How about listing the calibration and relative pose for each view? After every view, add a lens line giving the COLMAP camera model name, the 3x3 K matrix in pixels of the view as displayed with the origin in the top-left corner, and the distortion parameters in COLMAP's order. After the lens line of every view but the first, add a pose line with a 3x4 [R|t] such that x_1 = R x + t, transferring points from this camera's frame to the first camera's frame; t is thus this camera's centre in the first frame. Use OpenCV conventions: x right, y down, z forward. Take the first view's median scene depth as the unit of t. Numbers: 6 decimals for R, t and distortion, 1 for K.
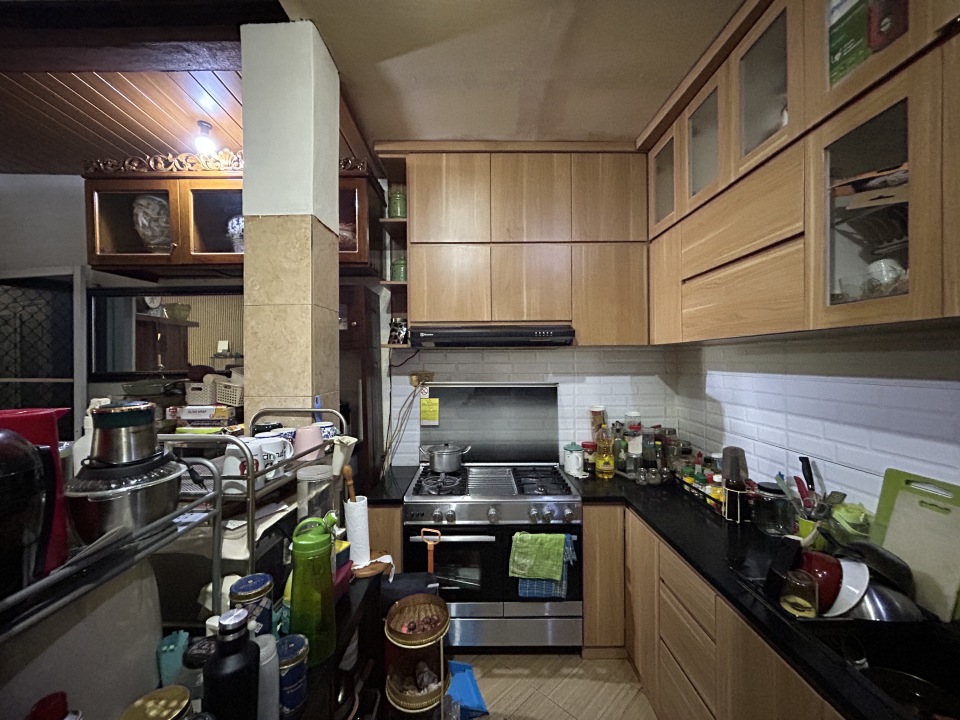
lens RADIAL K [[390.6, 0, 478.4], [0, 390.6, 355.7], [0, 0, 1]] dist [-0.000872, 0.001251]
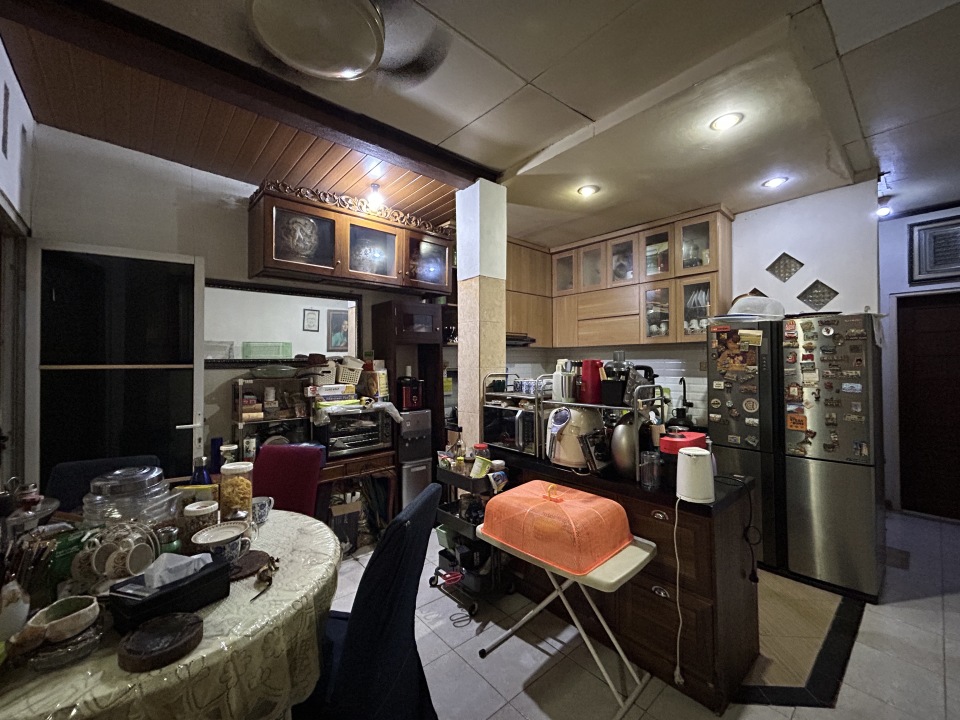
lens RADIAL K [[390.6, 0, 481.6], [0, 390.6, 354.8], [0, 0, 1]] dist [-0.000872, 0.001251]
pose [[0.748799, 0.014117, 0.662647, -1.308975], [-0.008976, 0.999897, -0.011158, 0.043130], [-0.662736, 0.002407, 0.748849, -0.322351]]
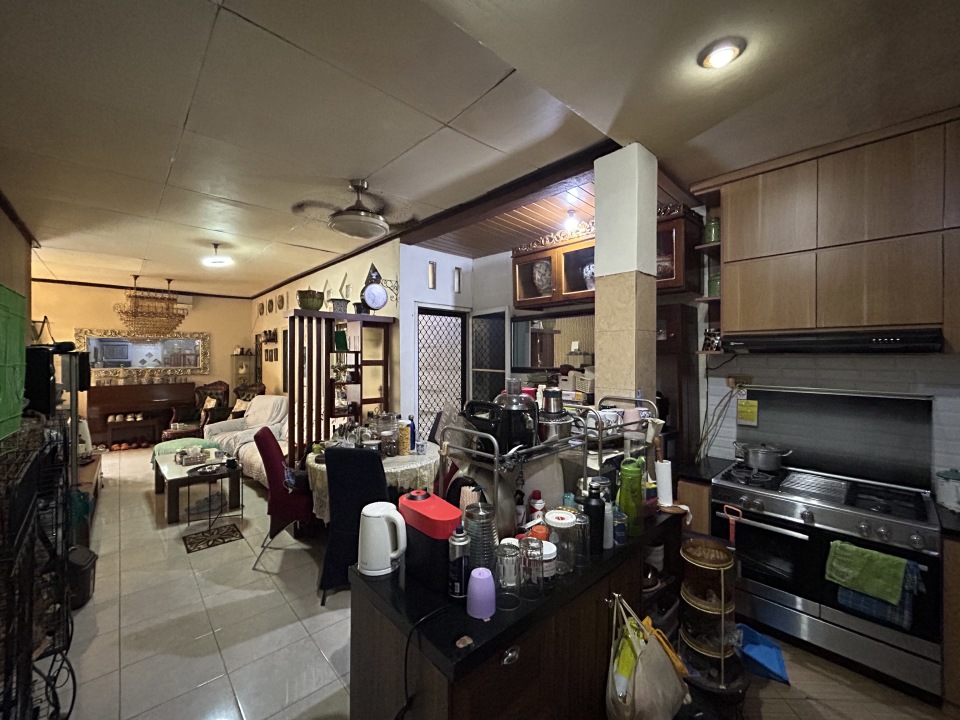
lens RADIAL K [[390.6, 0, 477.9], [0, 390.6, 359.3], [0, 0, 1]] dist [-0.000872, 0.001251]
pose [[0.686700, 0.014605, -0.726795, 0.179041], [0.003625, 0.999717, 0.023514, -0.037602], [0.726932, -0.018782, 0.686452, -0.339017]]
